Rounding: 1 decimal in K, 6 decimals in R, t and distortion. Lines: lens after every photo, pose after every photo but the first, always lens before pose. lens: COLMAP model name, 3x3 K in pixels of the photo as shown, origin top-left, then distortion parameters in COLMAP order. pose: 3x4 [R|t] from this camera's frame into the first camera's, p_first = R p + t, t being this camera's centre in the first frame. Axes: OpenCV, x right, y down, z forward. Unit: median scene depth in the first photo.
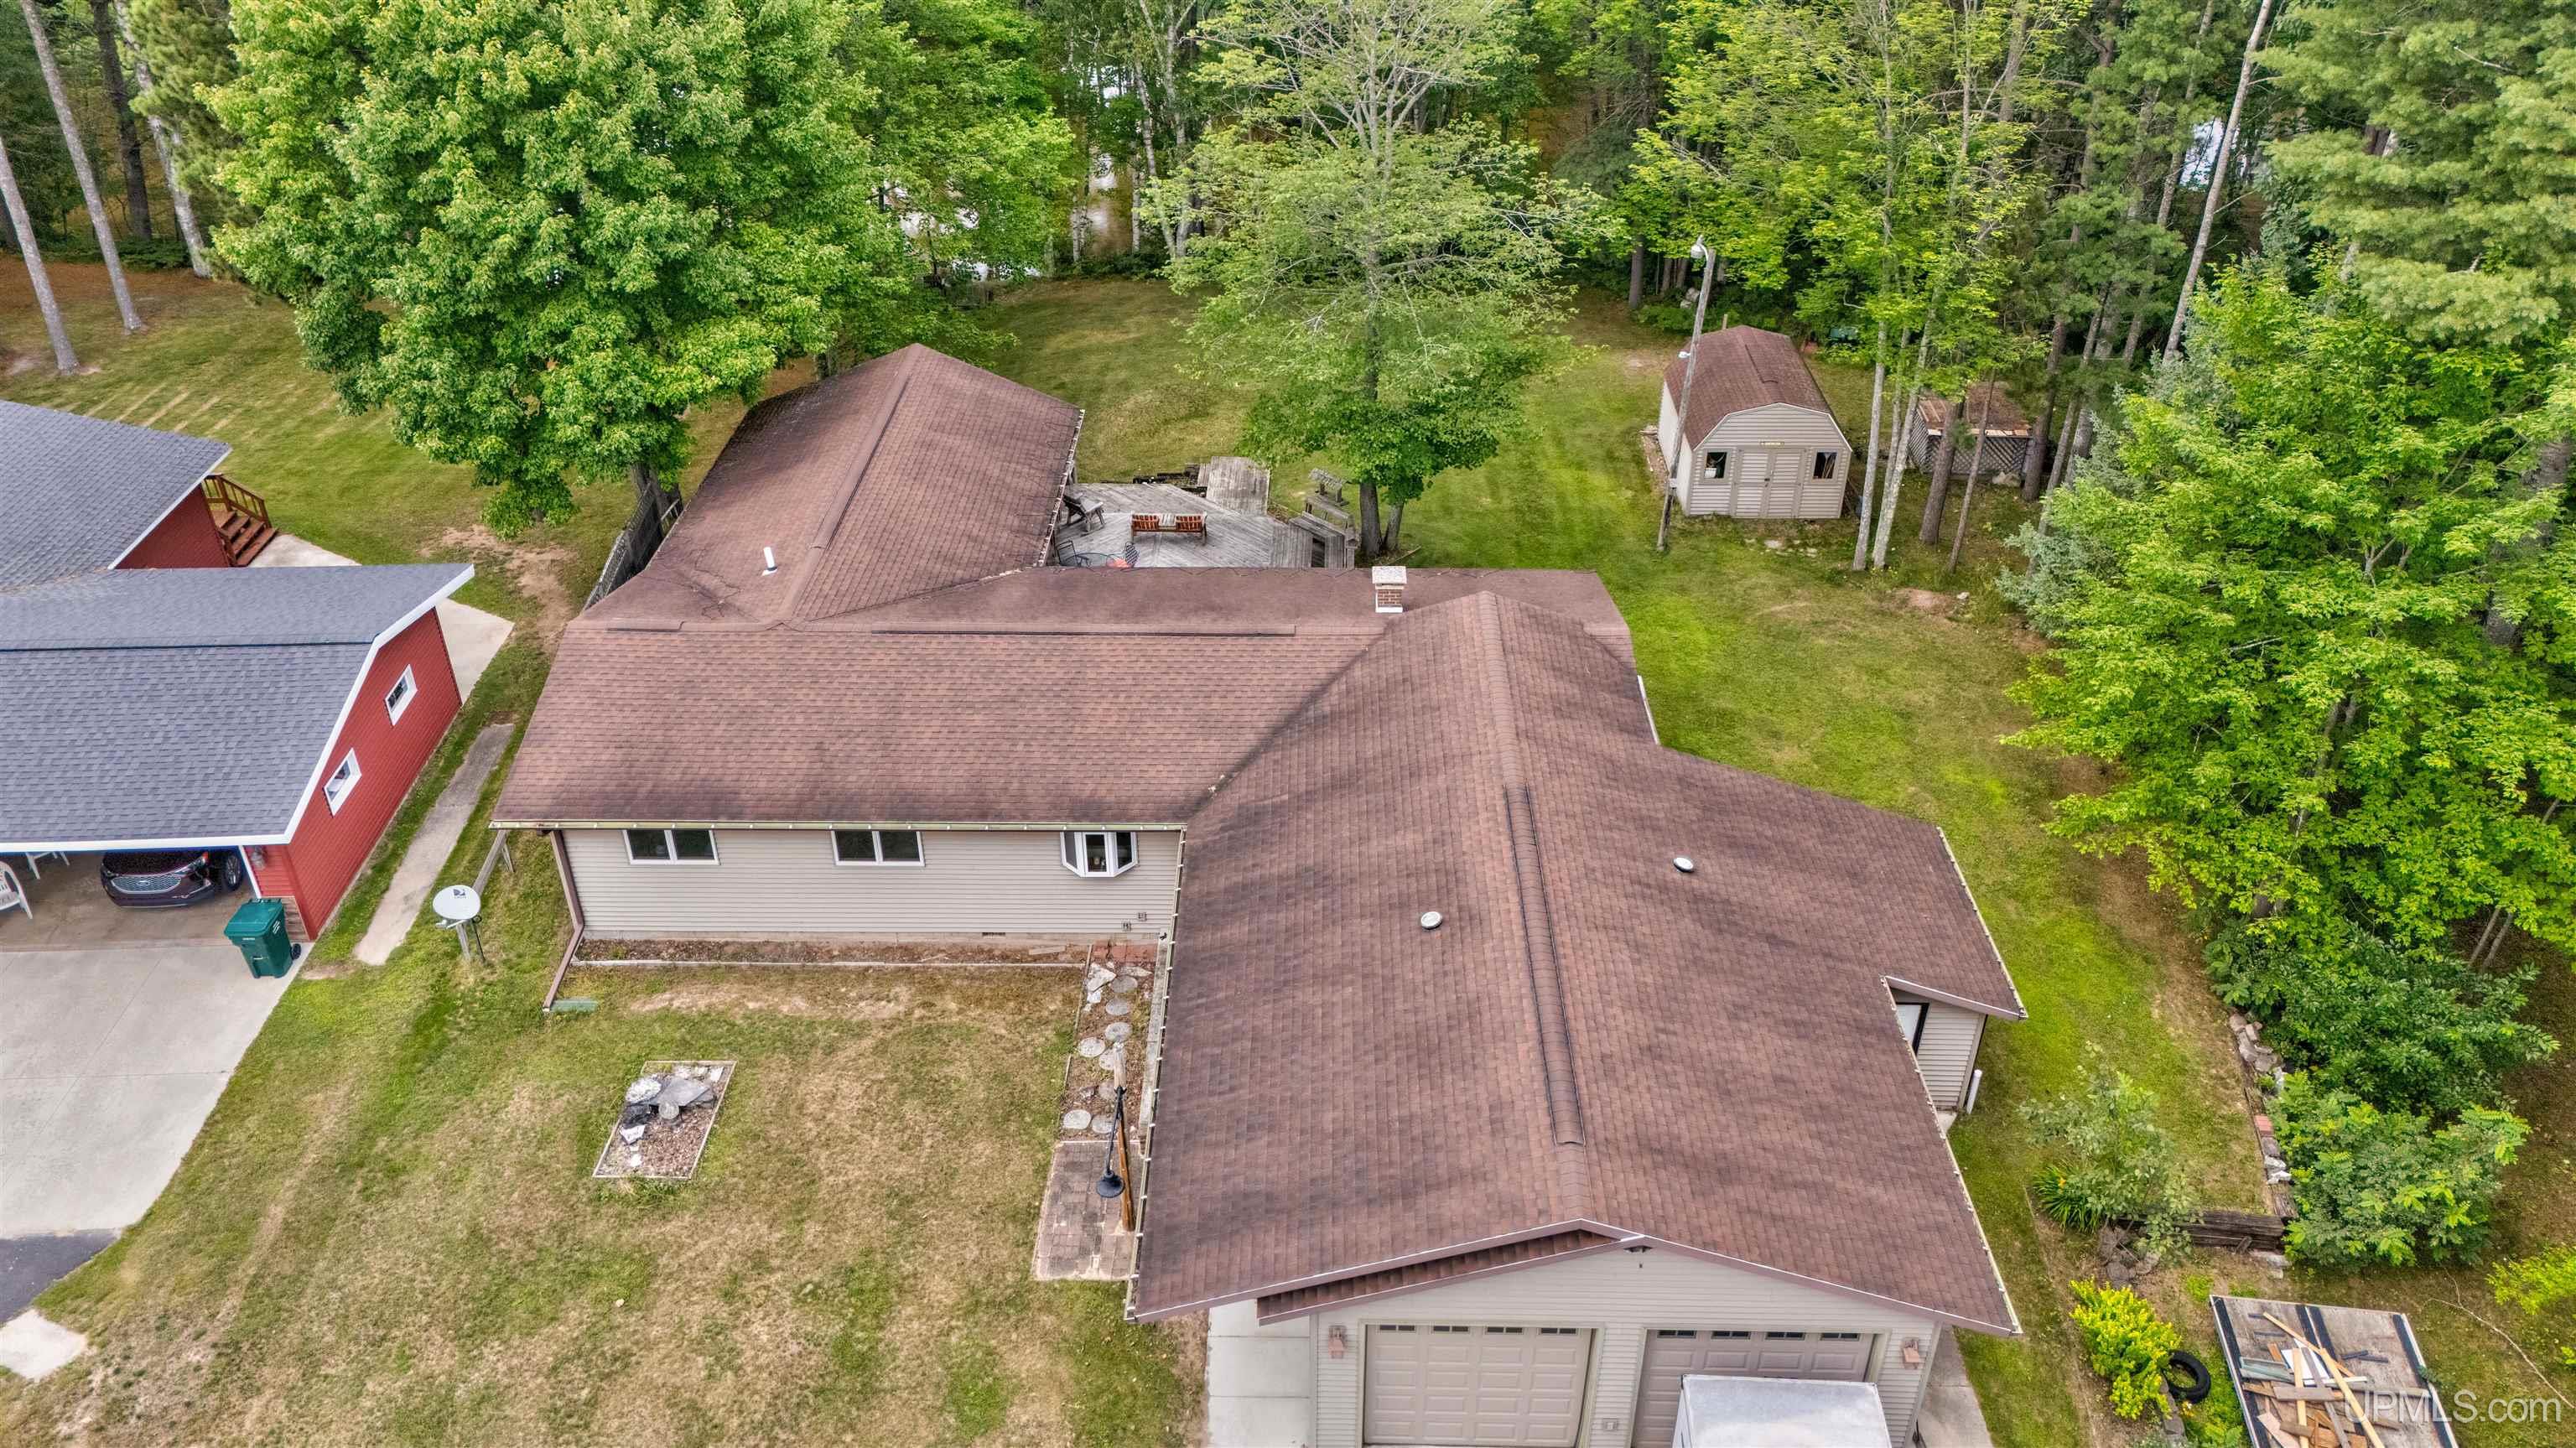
lens RADIAL K [[1879.2, 0, 1321.6], [0, 1879.2, 726.5], [0, 0, 1]] dist [0.031667, -0.006358]
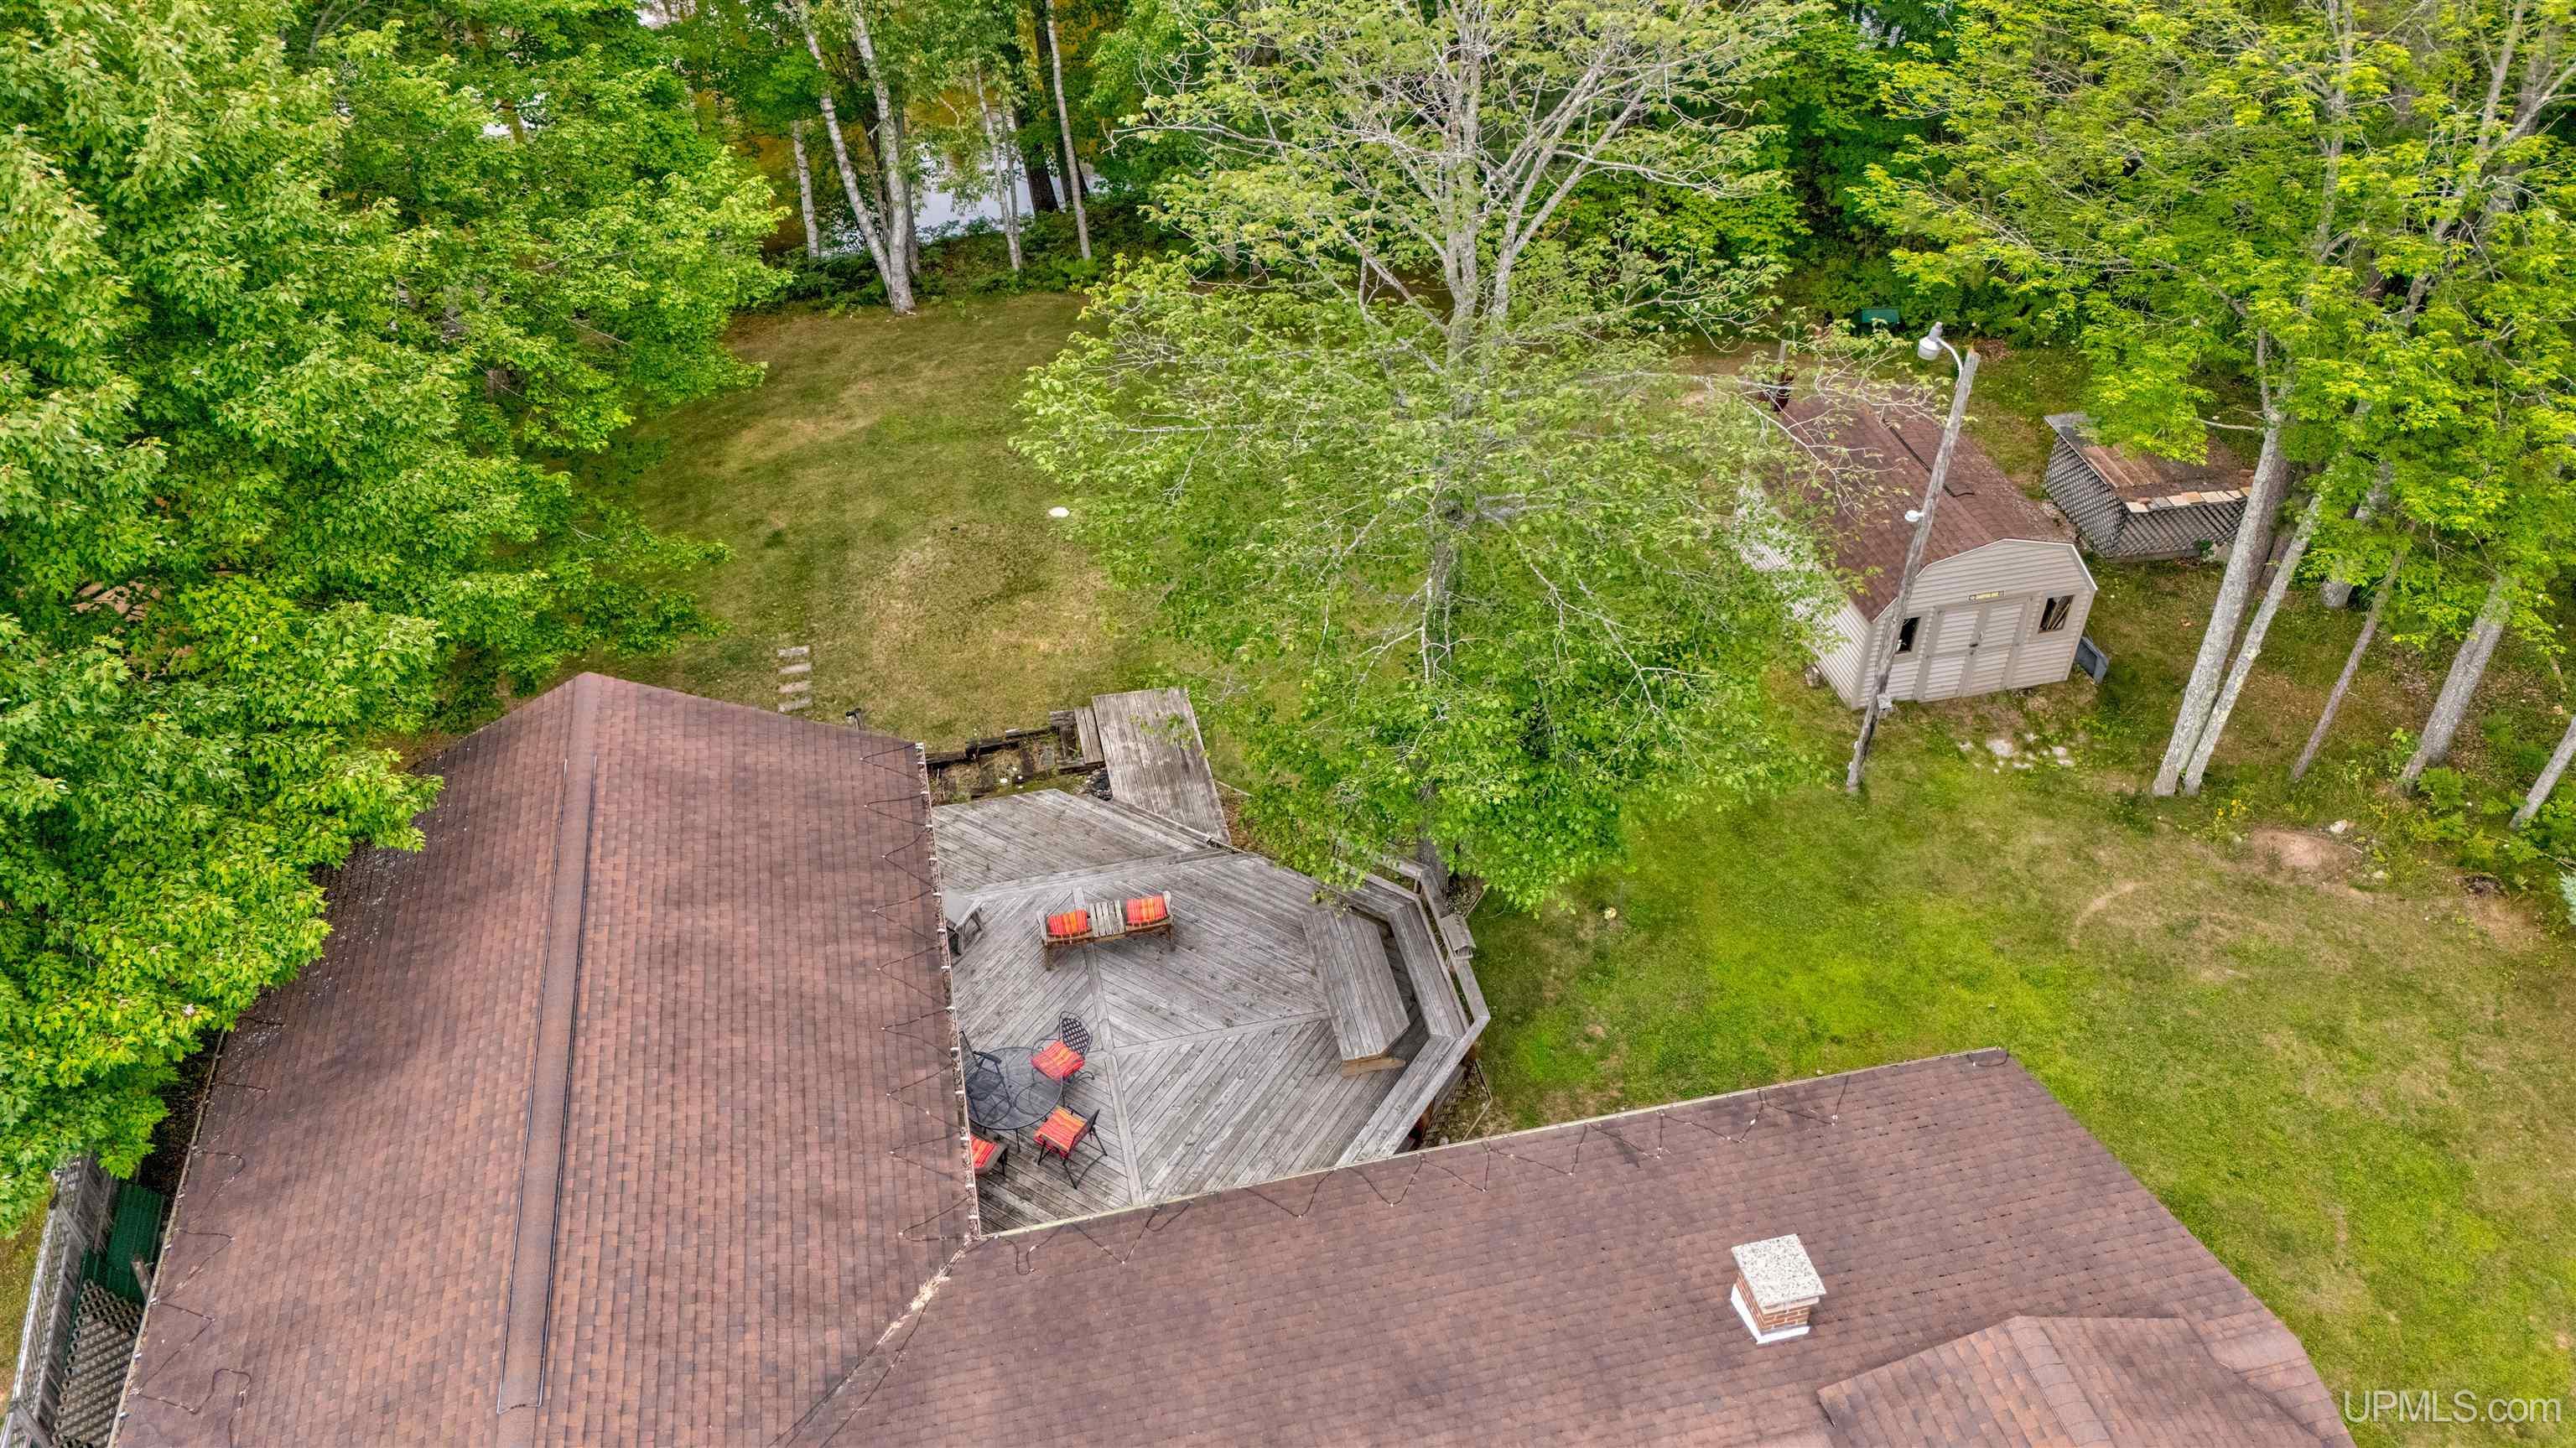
lens RADIAL K [[1879.2, 0, 1321.6], [0, 1879.2, 726.5], [0, 0, 1]] dist [0.031667, -0.006358]
pose [[0.970600, -0.154257, 0.184770, -0.107596], [0.131946, 0.983015, 0.127564, -0.217428], [-0.201309, -0.099434, 0.974468, 0.409234]]
